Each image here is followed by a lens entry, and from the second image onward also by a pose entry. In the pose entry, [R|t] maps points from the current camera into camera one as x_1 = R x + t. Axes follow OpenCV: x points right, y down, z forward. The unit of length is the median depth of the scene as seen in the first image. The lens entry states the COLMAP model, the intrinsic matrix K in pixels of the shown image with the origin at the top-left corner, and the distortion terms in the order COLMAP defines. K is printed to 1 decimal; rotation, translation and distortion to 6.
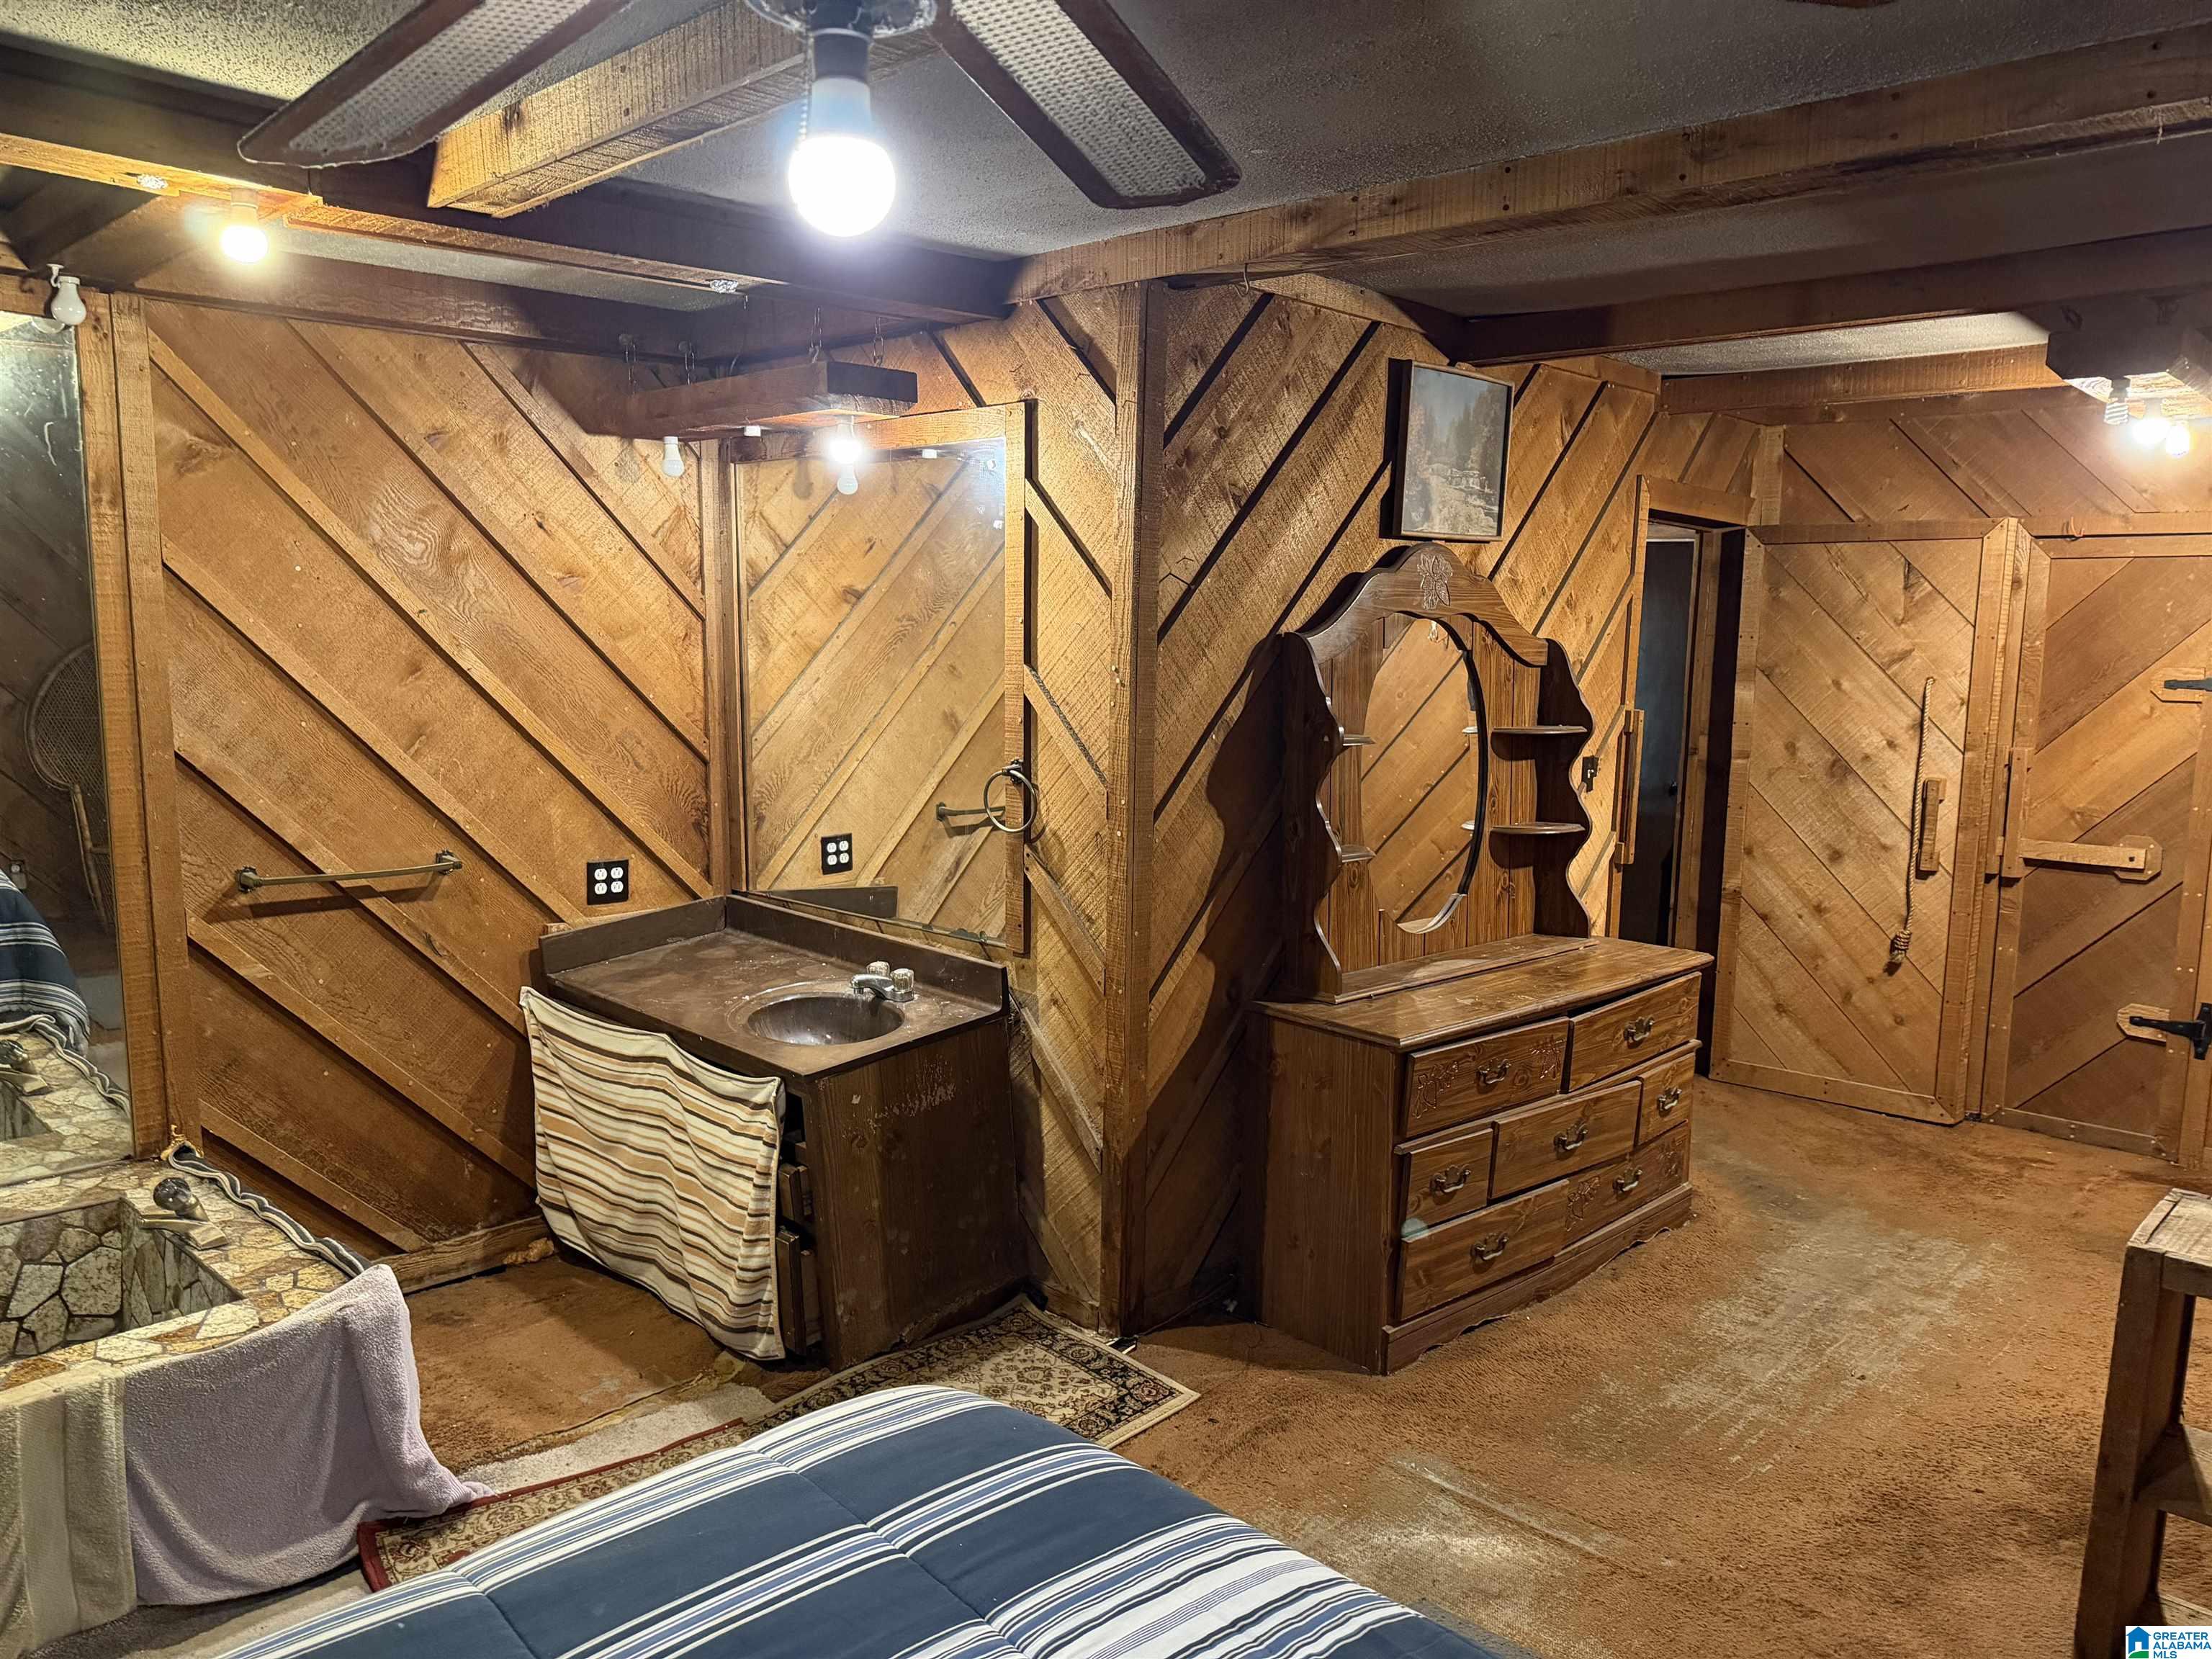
lens RADIAL K [[1558.9, 0, 1110.1], [0, 1558.9, 834.1], [0, 0, 1]] dist [0.113464, -0.176698]
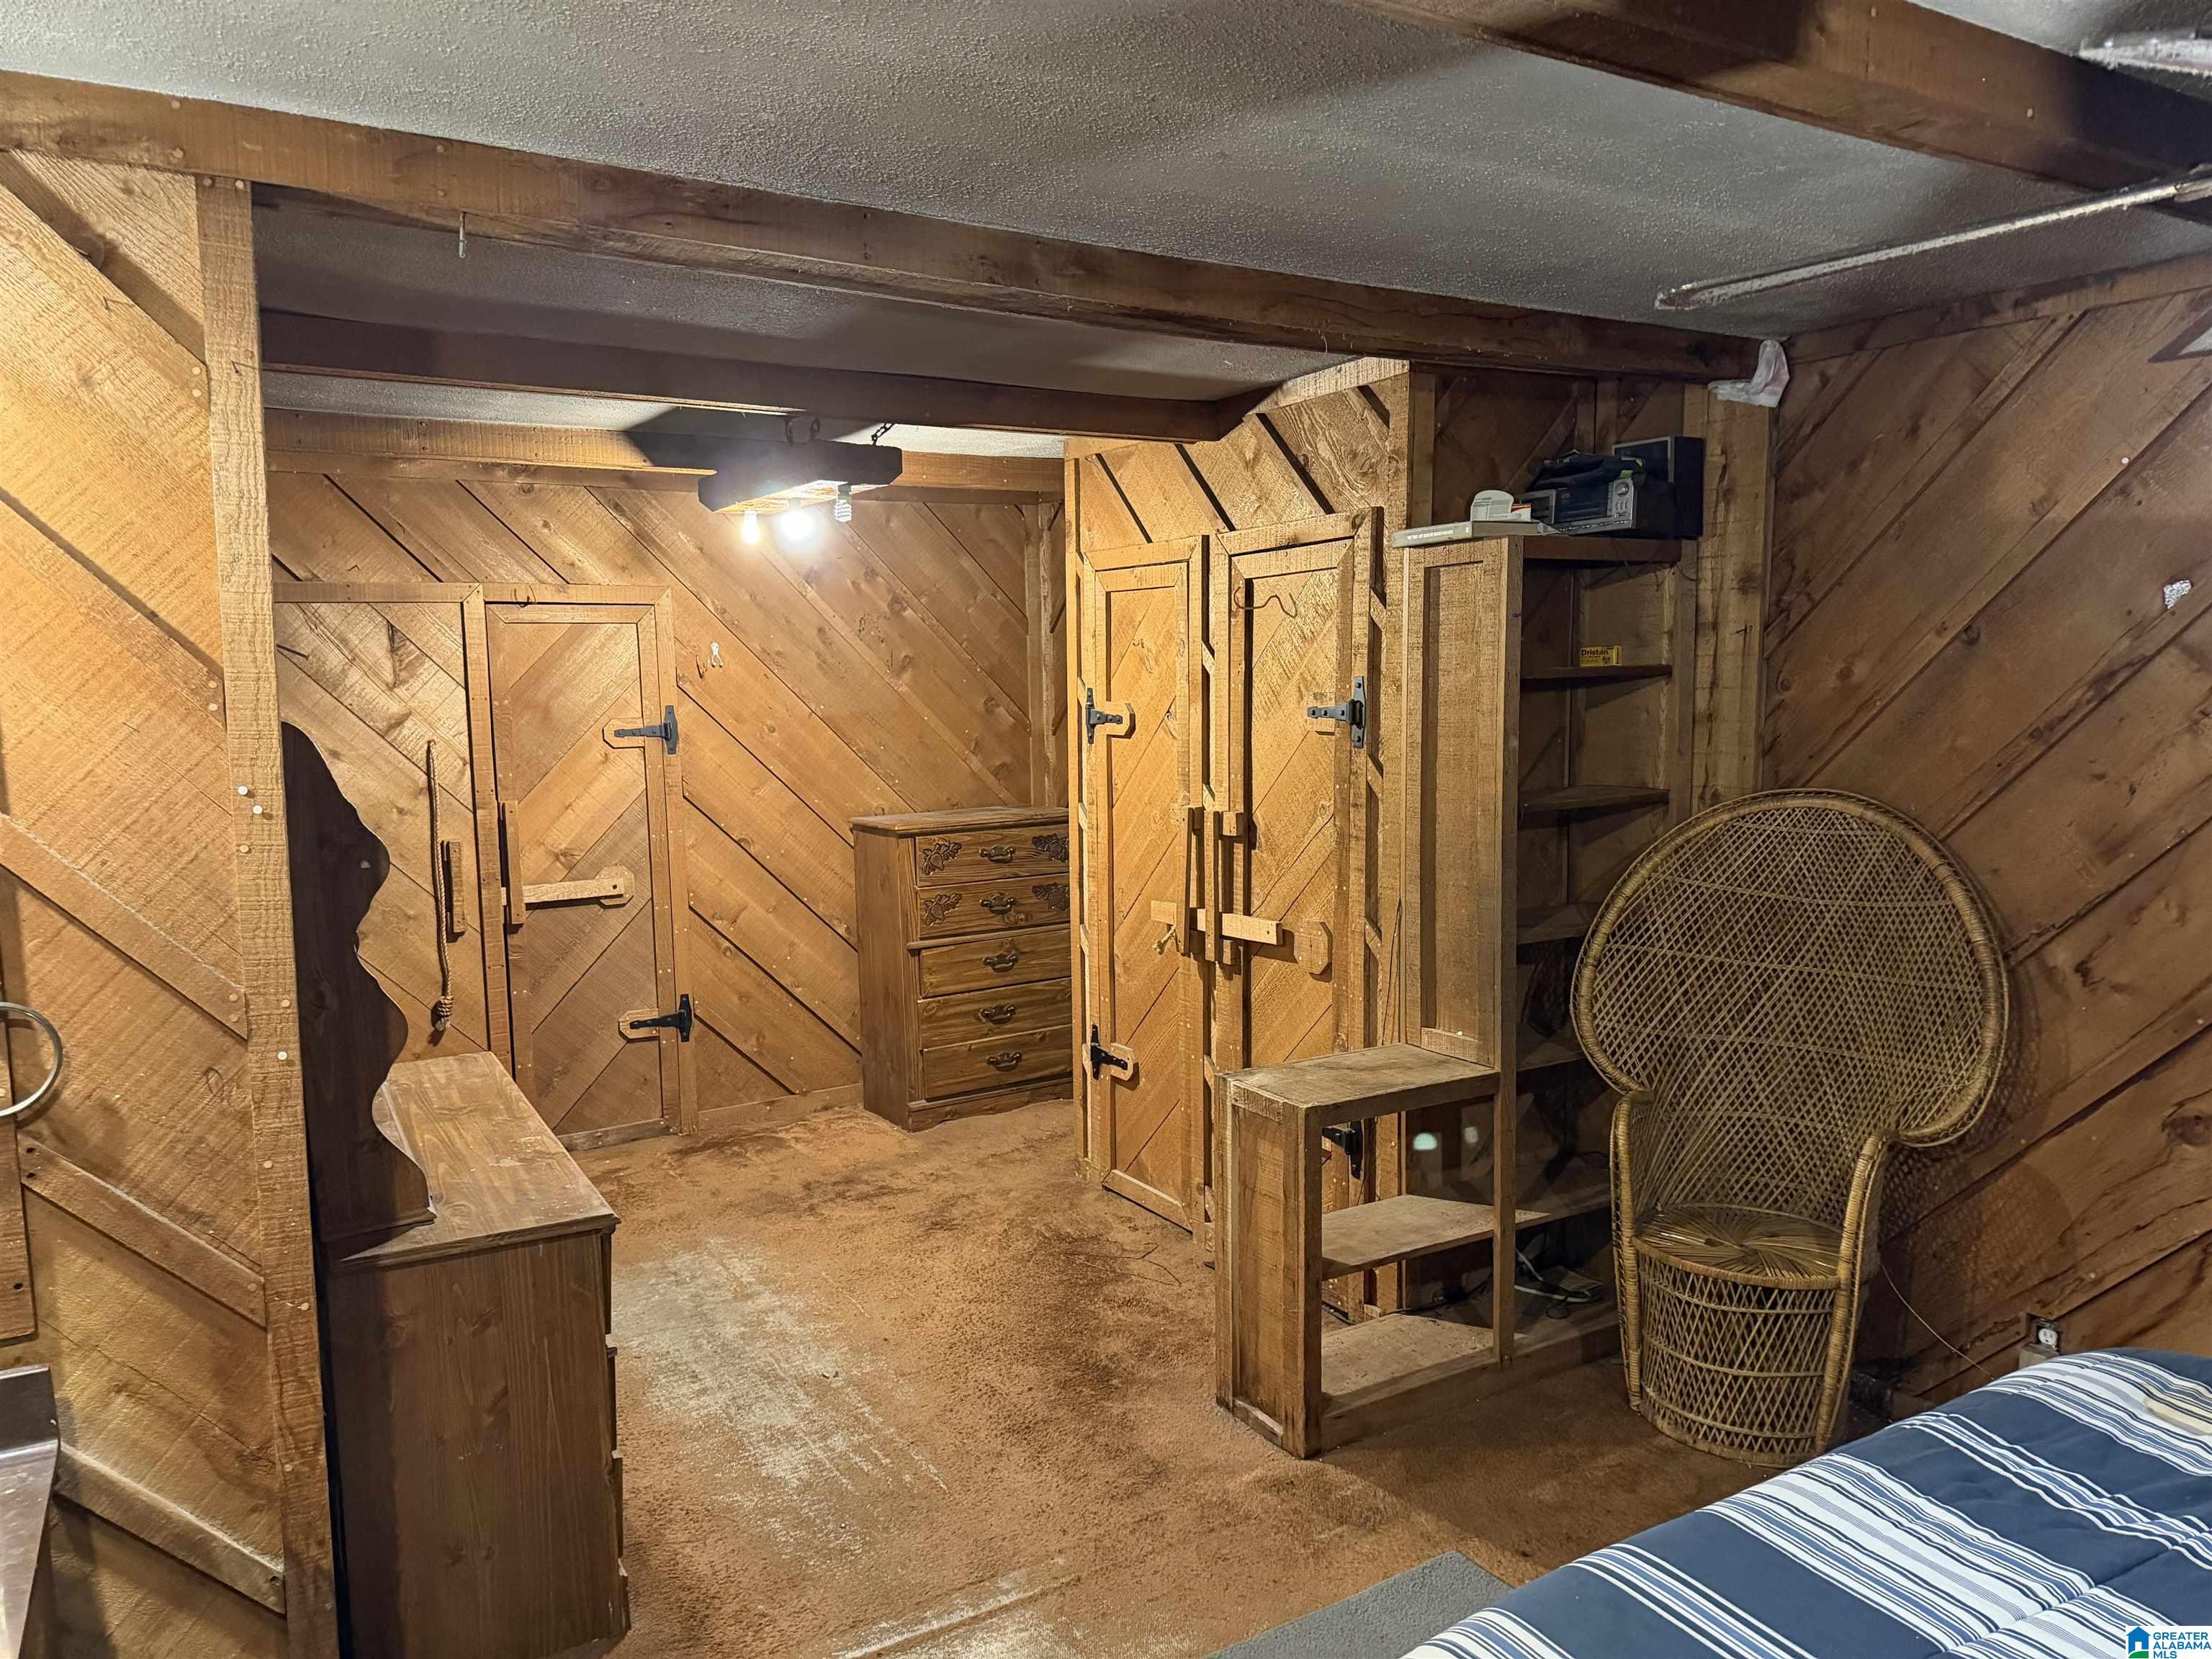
lens RADIAL K [[1558.9, 0, 1110.1], [0, 1558.9, 834.1], [0, 0, 1]] dist [0.113464, -0.176698]
pose [[0.257274, -0.120041, 0.958854, -0.481366], [0.150798, 0.985086, 0.082864, -0.086424], [-0.954500, 0.123274, 0.271539, 0.486661]]
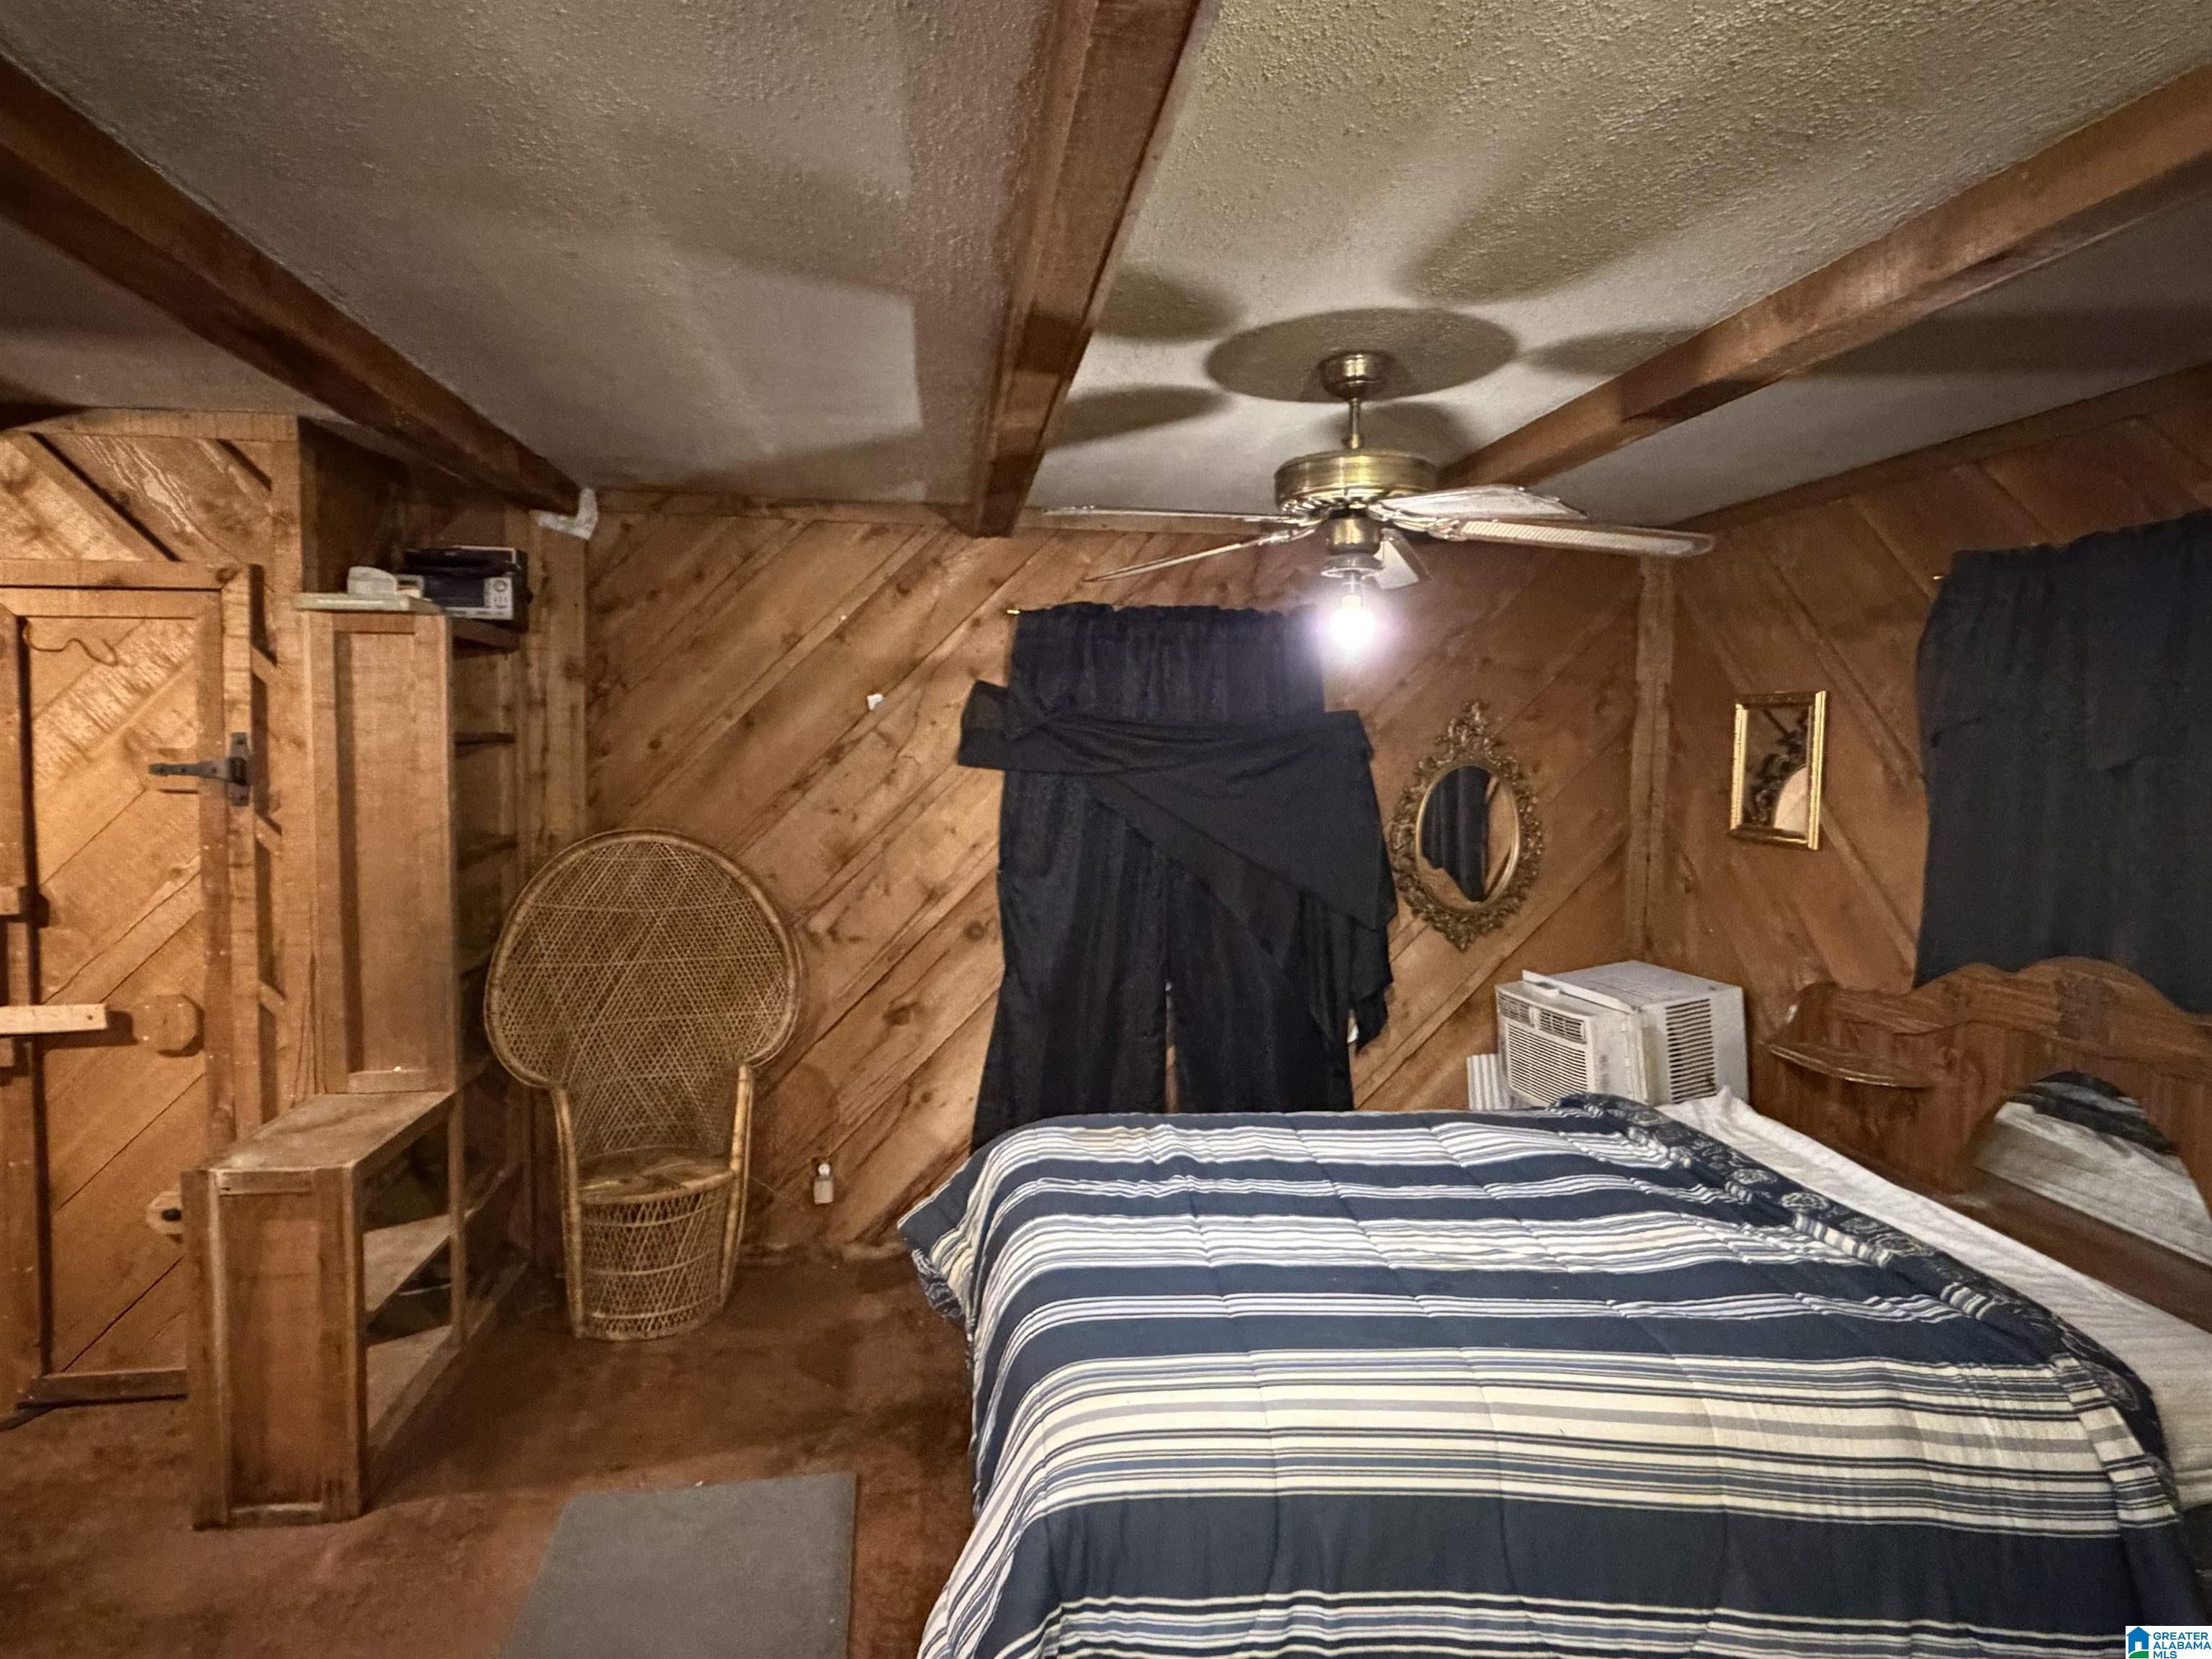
lens RADIAL K [[1225.3, 0, 1106.0], [0, 1225.3, 829.5], [0, 0, 1]] dist [-0.000450, -0.000435]
pose [[-0.787841, -0.069552, 0.611939, -0.357925], [0.056424, 0.981273, 0.184174, -0.133904], [-0.613289, 0.179628, -0.769162, 0.893178]]
